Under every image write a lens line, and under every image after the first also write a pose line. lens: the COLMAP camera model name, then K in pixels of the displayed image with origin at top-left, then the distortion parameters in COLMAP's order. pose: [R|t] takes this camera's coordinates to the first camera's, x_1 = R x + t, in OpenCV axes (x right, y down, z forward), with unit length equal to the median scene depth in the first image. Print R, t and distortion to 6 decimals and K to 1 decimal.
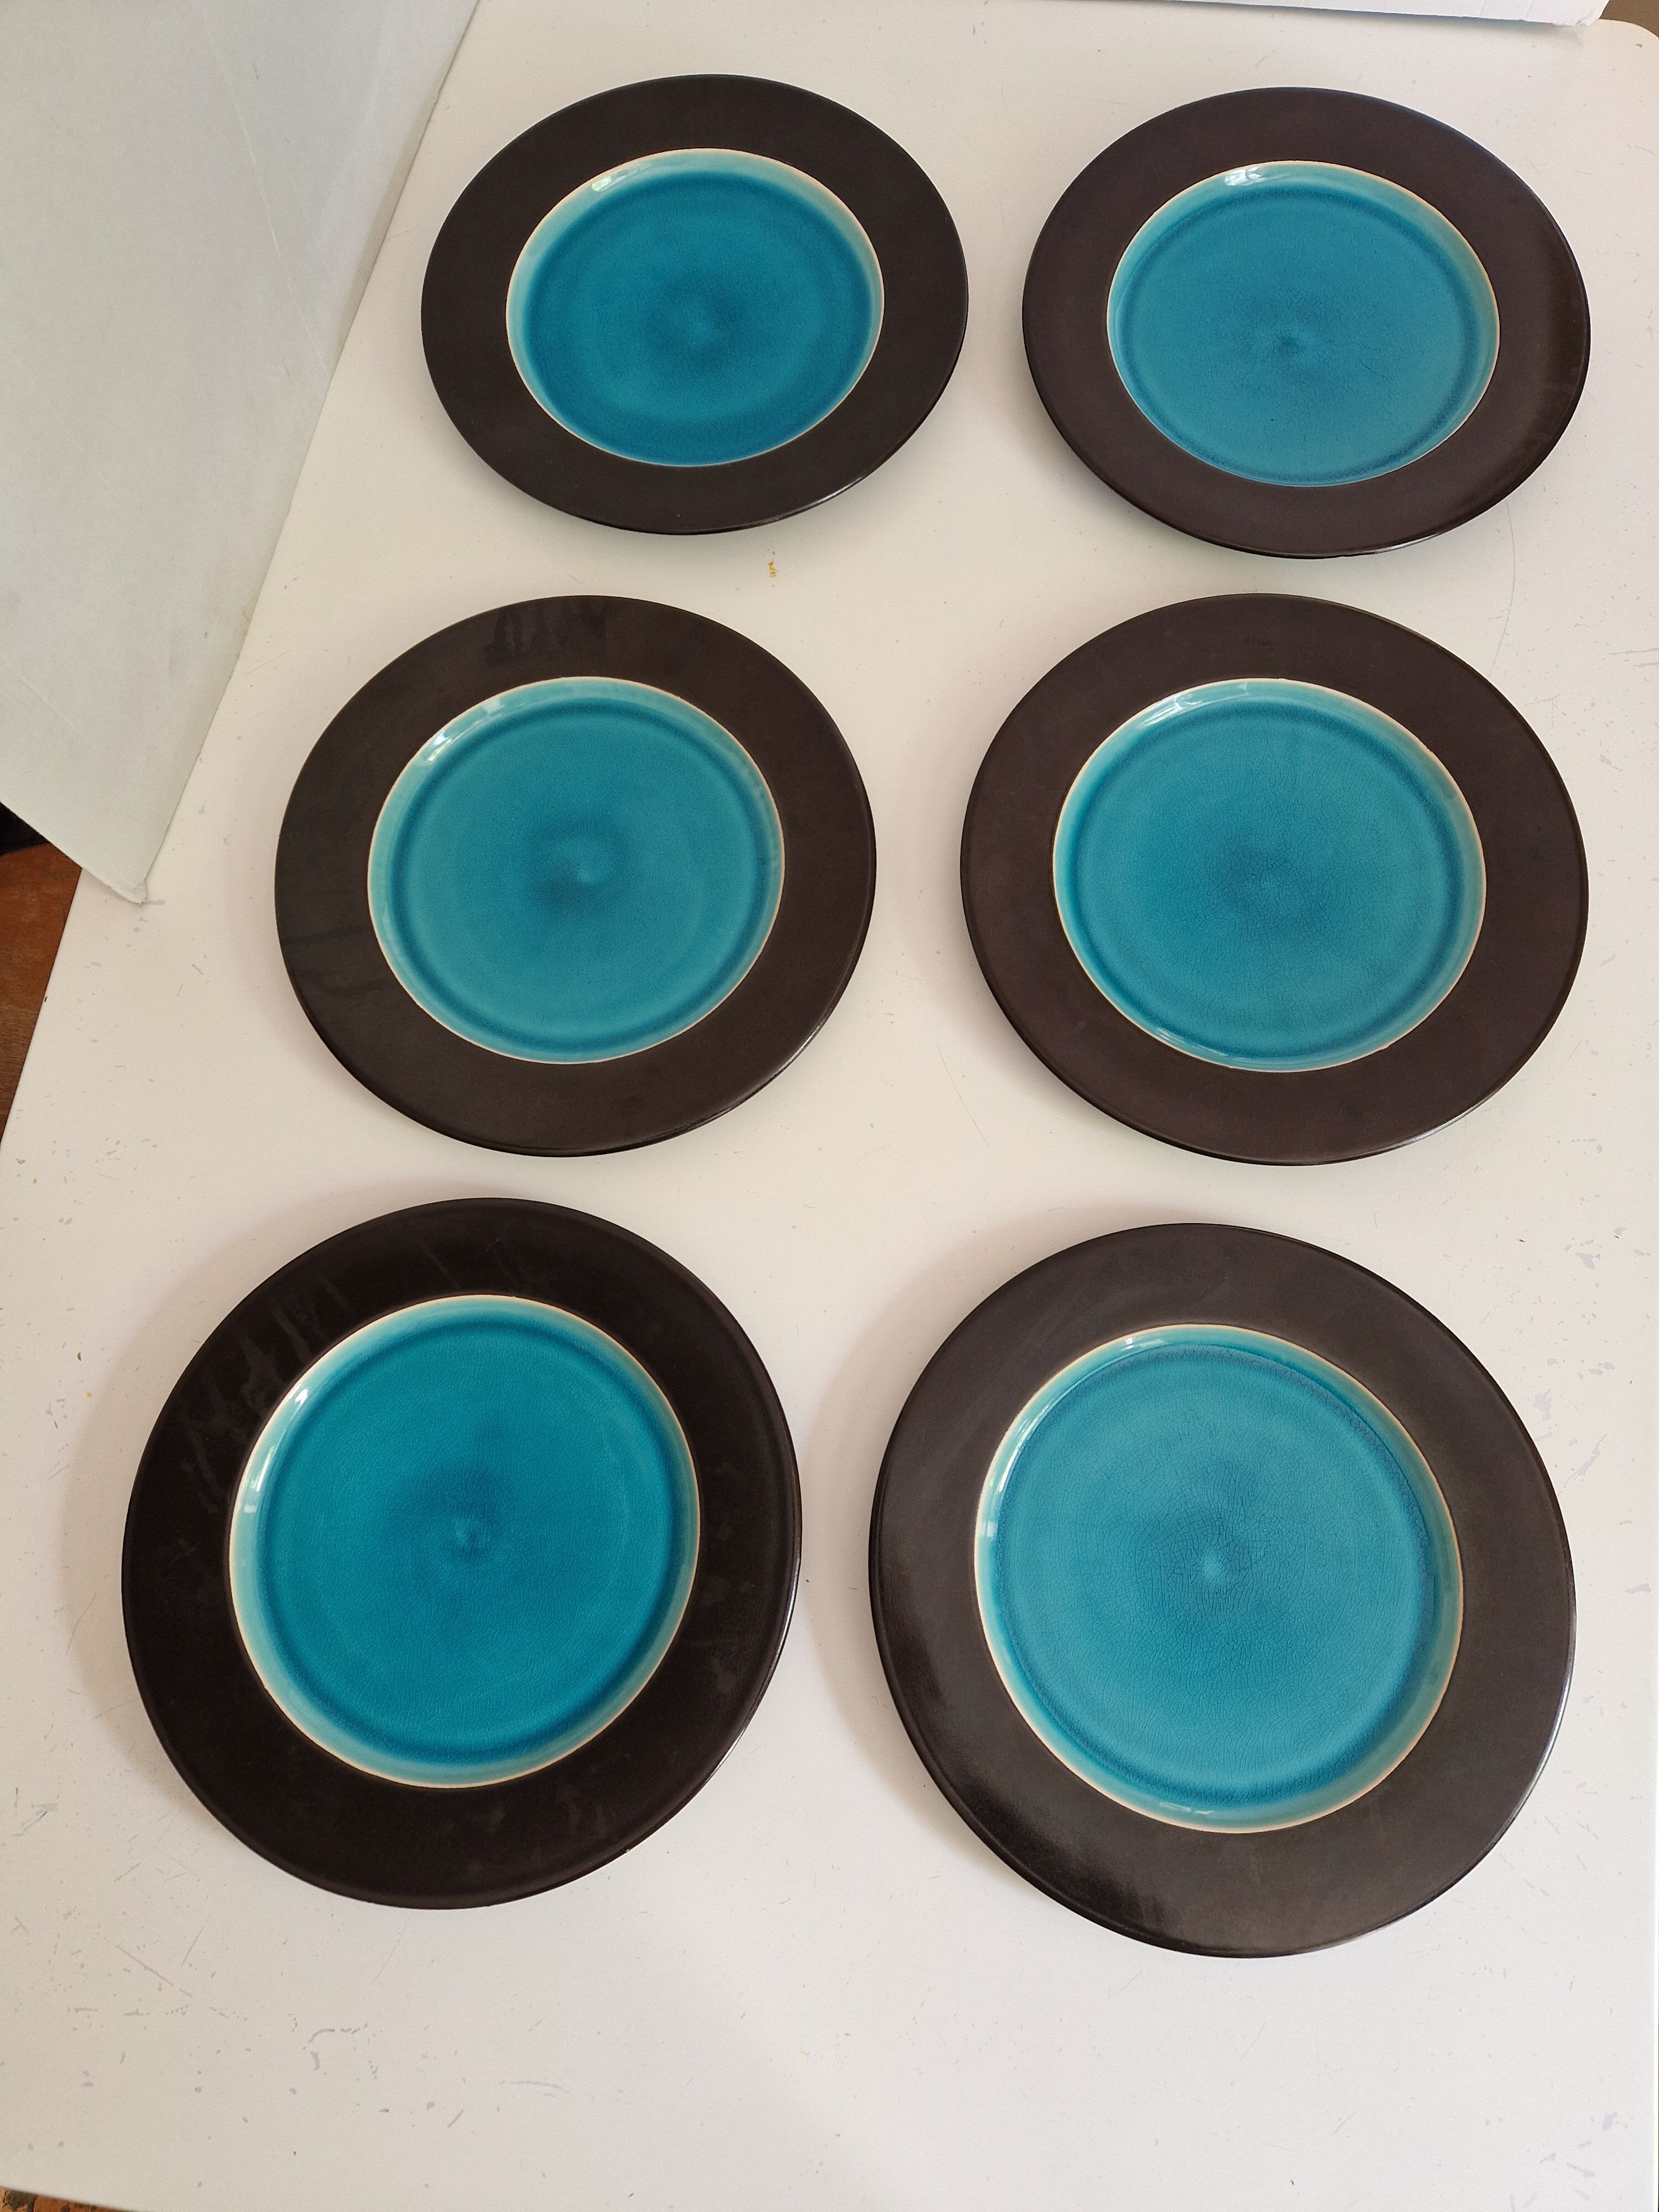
lens RADIAL K [[1479.4, 0, 829.5], [0, 1479.4, 1106.0], [0, 0, 1]] dist [0.061863, -0.043307]
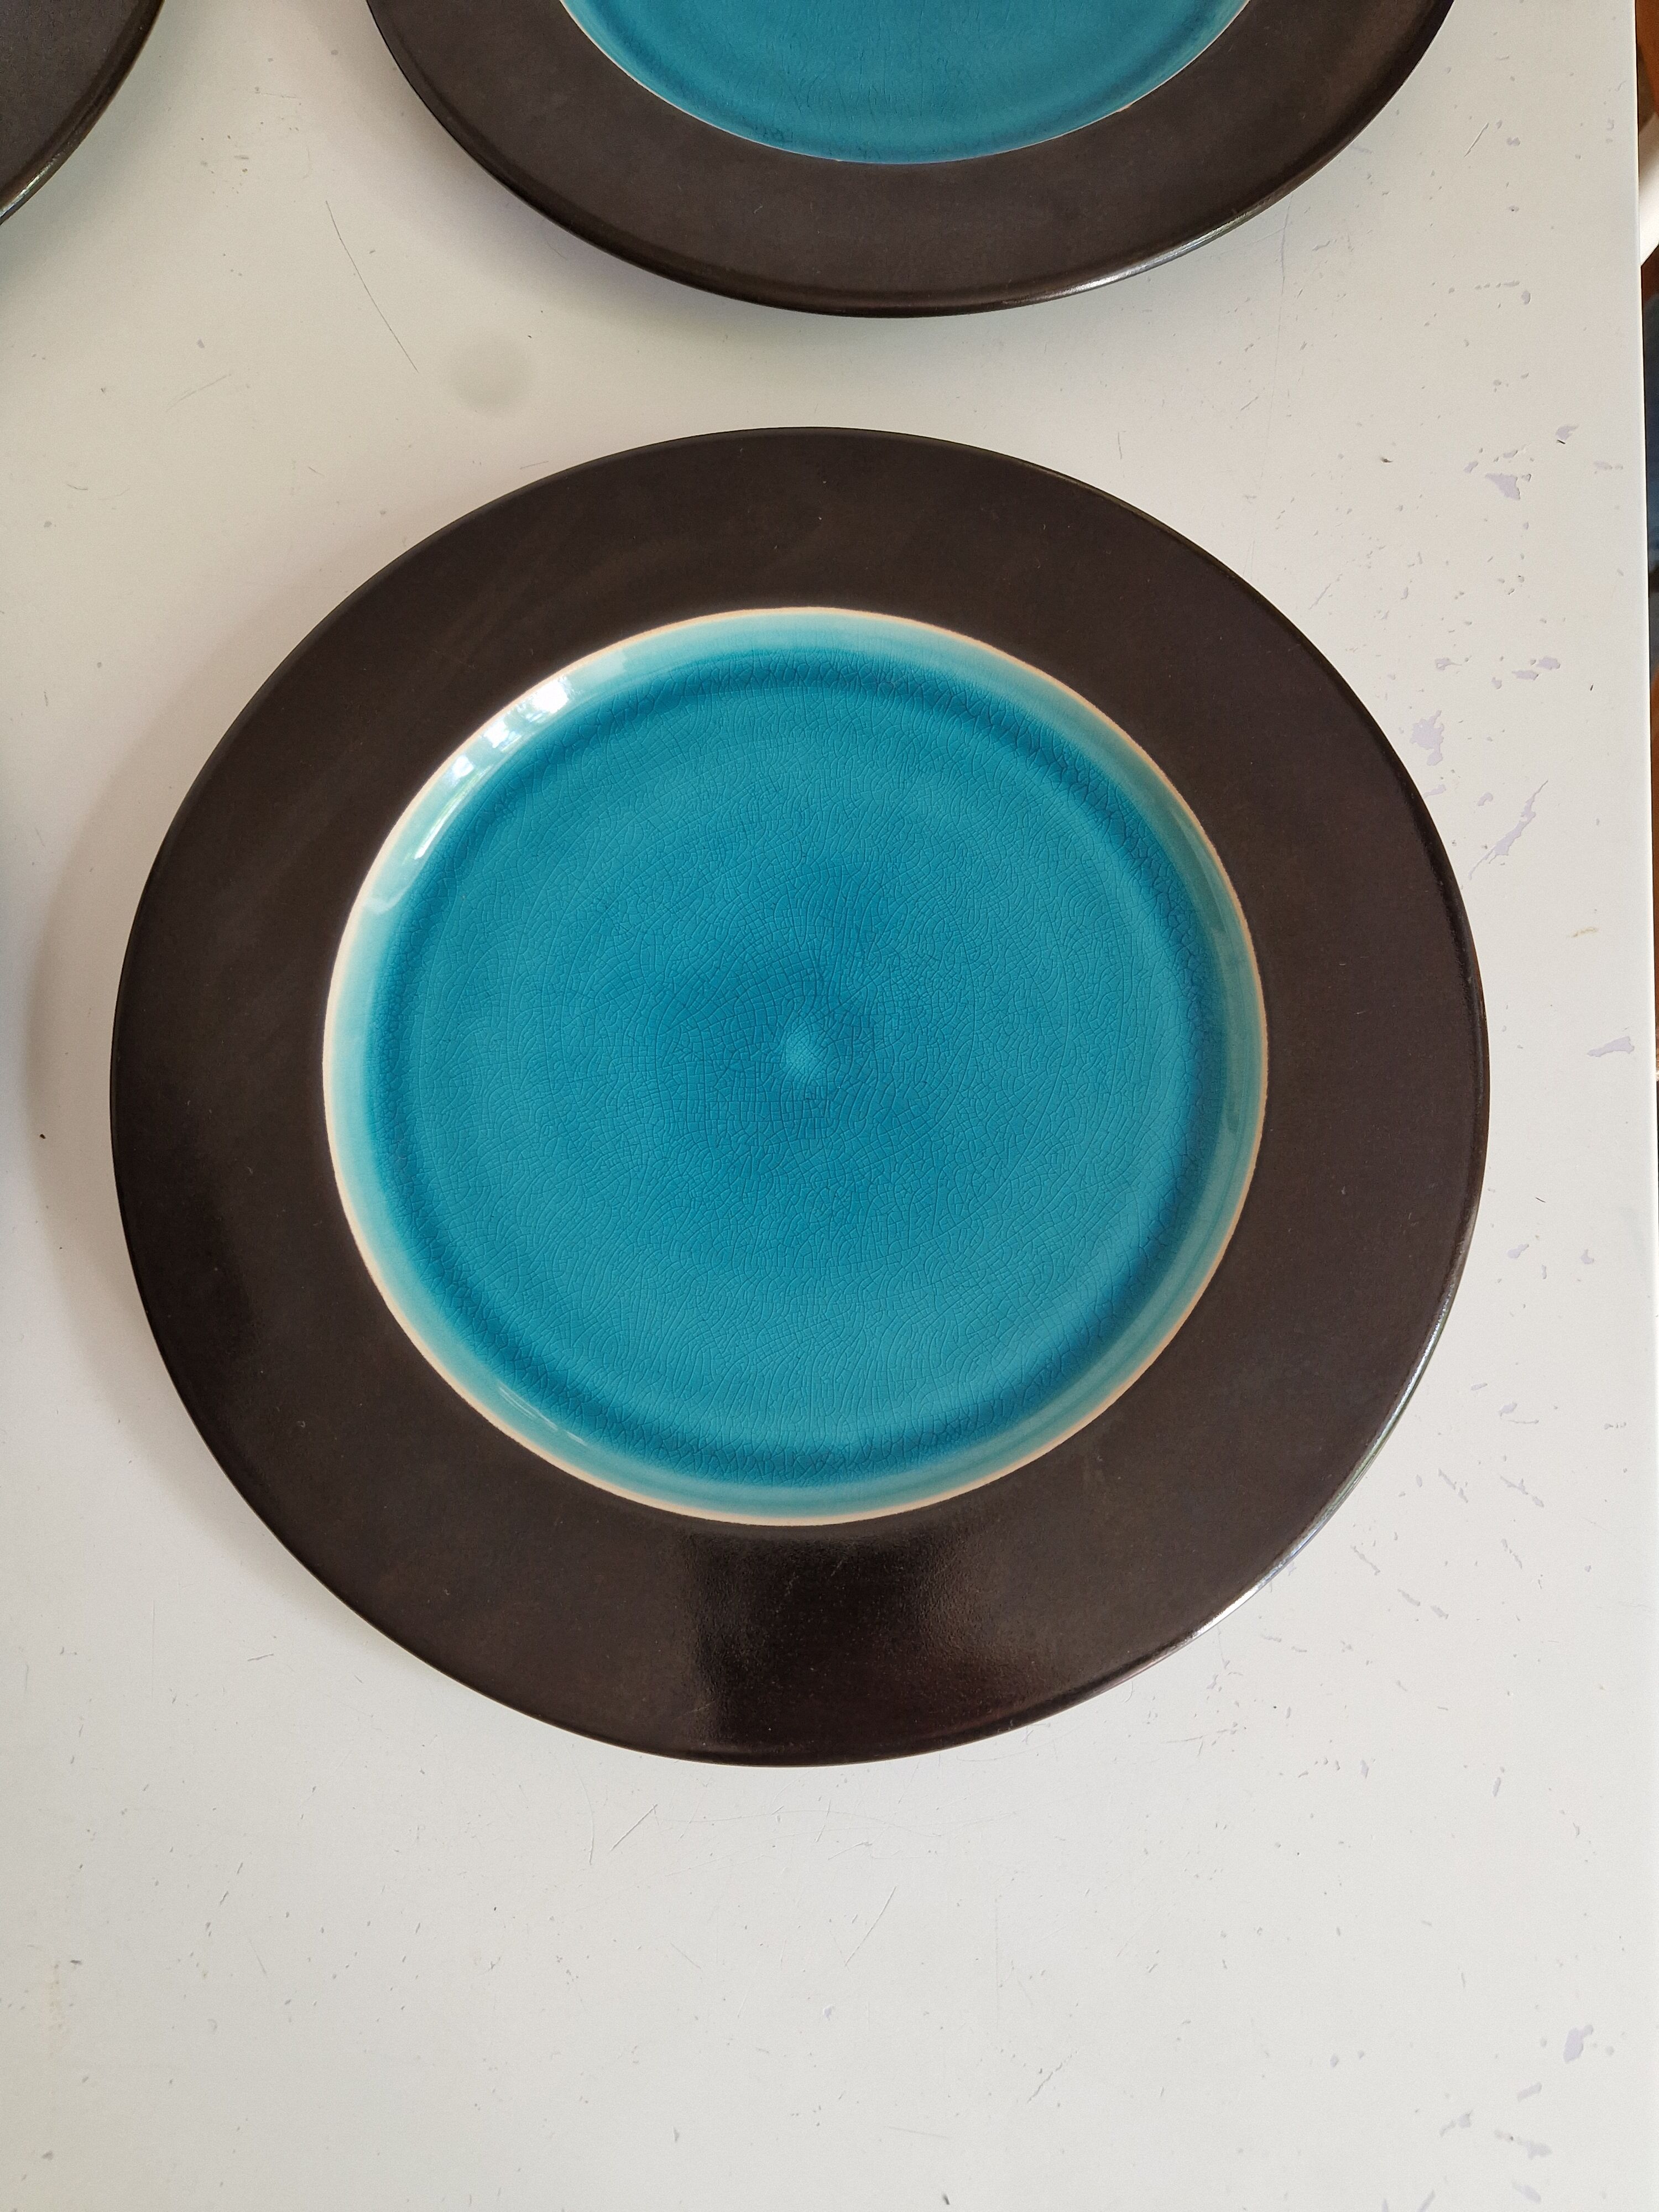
lens RADIAL K [[1468.8, 0, 797.2], [0, 1468.8, 1103.9], [0, 0, 1]] dist [0.059687, -0.055500]
pose [[0.998753, -0.049795, 0.003456, 0.253715], [0.049596, 0.997805, 0.043871, 0.304941], [-0.005633, -0.043645, 0.999031, 0.487683]]
